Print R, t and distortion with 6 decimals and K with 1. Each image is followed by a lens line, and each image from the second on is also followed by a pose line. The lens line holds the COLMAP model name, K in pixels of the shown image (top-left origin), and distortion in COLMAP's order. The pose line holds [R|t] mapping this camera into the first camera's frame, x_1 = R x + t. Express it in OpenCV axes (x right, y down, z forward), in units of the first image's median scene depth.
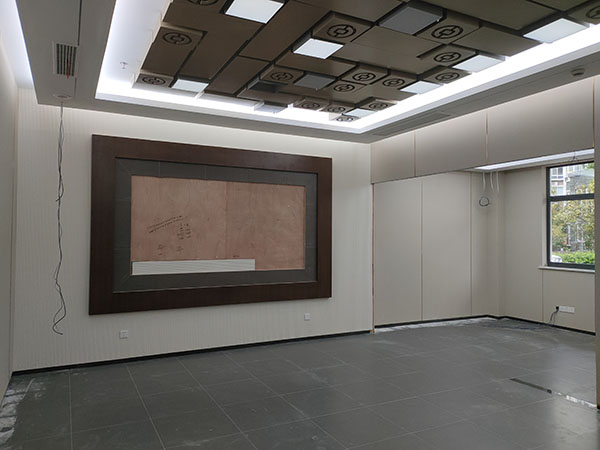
lens RADIAL K [[453.9, 0, 300.0], [0, 453.9, 225.0], [0, 0, 1]] dist [0.025804, -0.005167]
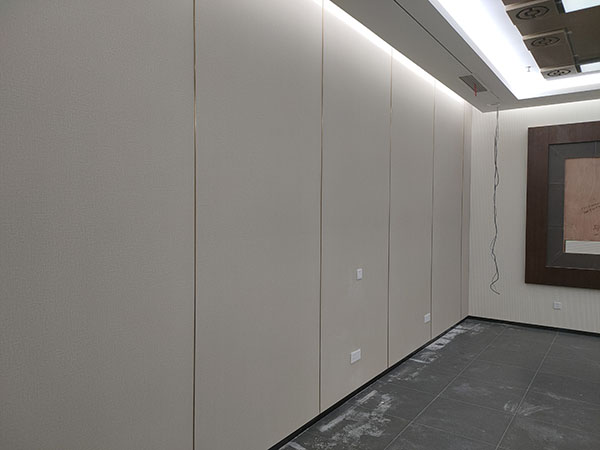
lens RADIAL K [[453.9, 0, 300.0], [0, 453.9, 225.0], [0, 0, 1]] dist [0.025804, -0.005167]
pose [[0.466854, 0.020294, -0.884101, 0.294556], [0.013788, 0.999448, 0.030222, 0.004332], [0.884227, -0.026299, 0.466317, -0.053353]]
